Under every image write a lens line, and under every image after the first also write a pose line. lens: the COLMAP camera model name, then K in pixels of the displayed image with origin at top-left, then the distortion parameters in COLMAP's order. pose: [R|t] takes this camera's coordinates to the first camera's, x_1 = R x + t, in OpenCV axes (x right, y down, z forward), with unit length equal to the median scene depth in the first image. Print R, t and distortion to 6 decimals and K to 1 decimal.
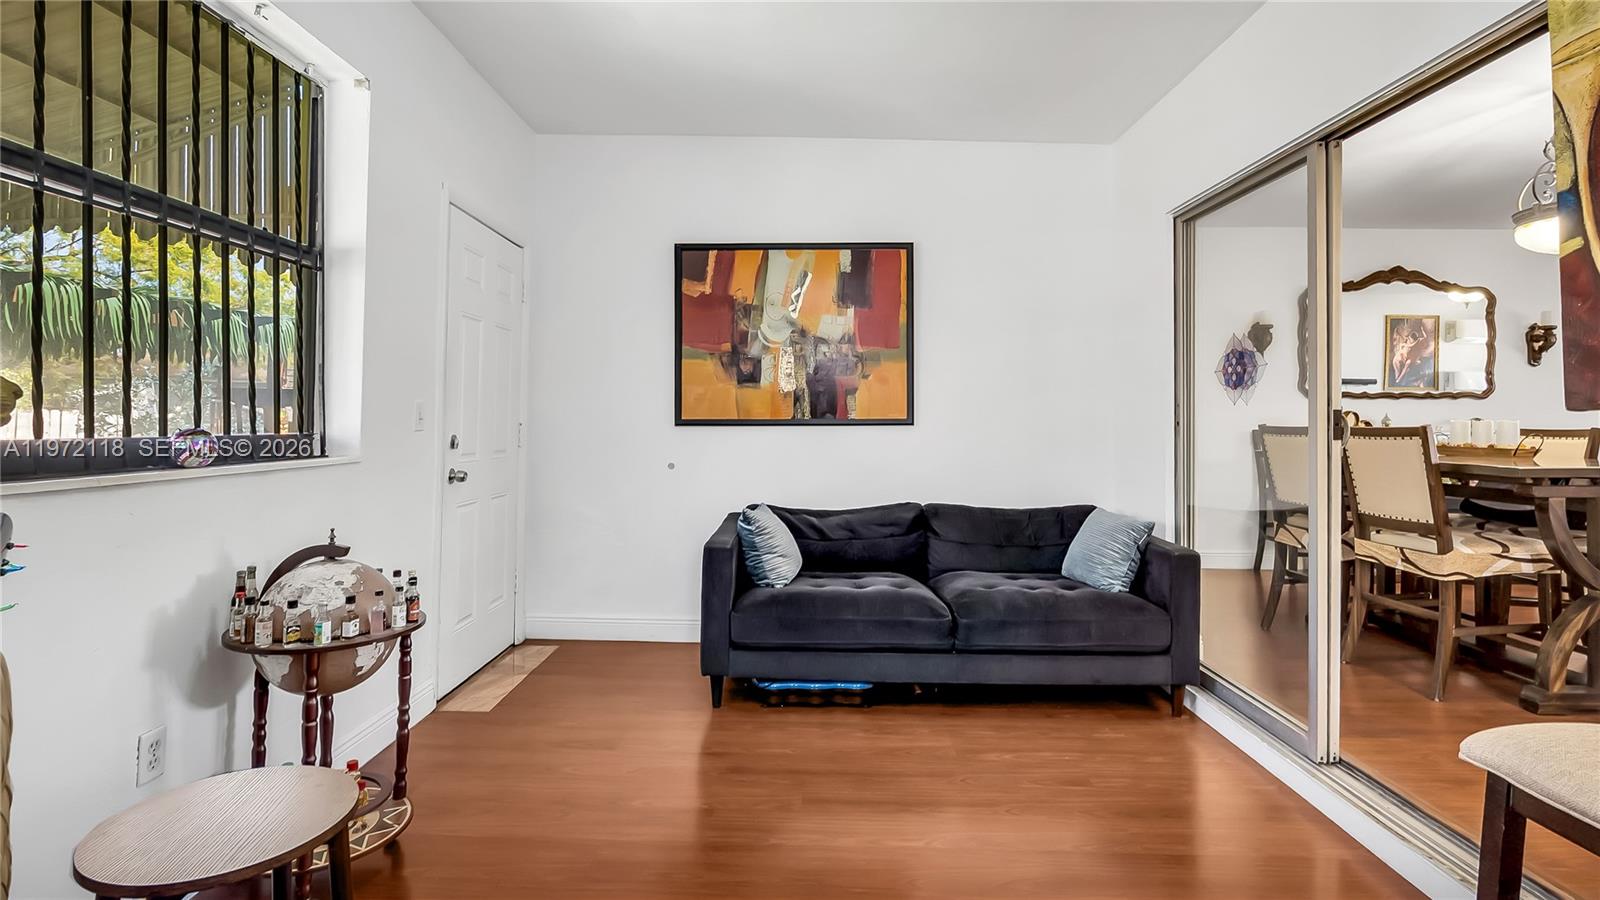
lens RADIAL K [[764.5, 0, 796.6], [0, 764.5, 411.7], [0, 0, 1]] dist [-0.001347, -0.000944]
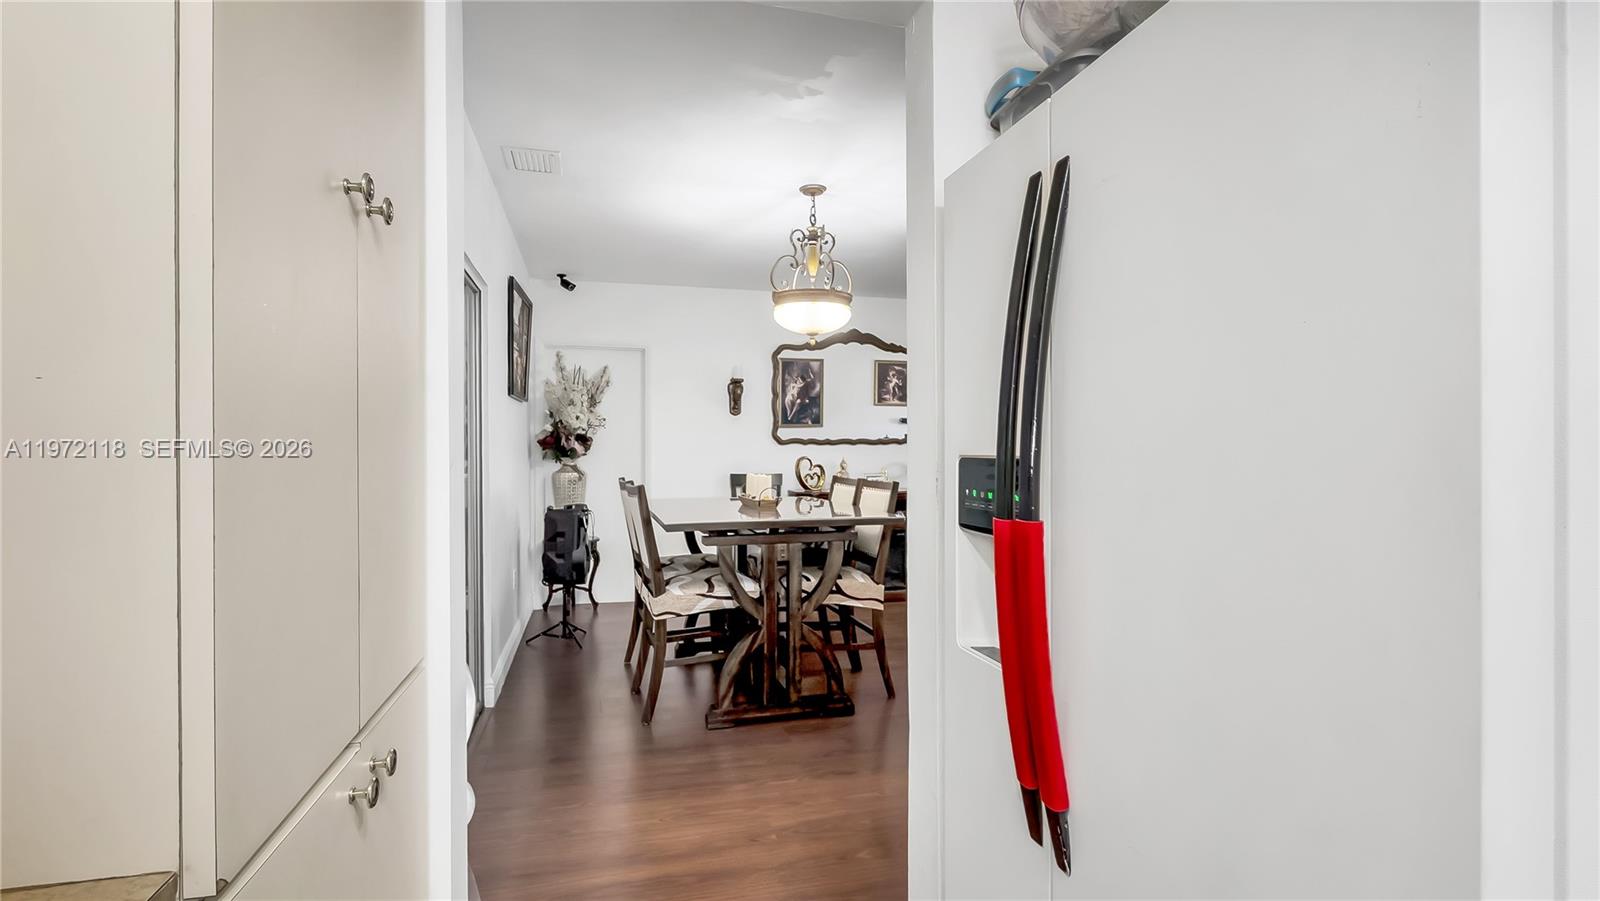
lens RADIAL K [[757.2, 0, 793.2], [0, 757.2, 454.2], [0, 0, 1]] dist [-0.006768, -0.000193]
pose [[0.968441, -0.016016, 0.248730, 0.414702], [0.010904, 0.999700, 0.021917, -0.028490], [-0.249006, -0.018513, 0.968325, -0.085377]]
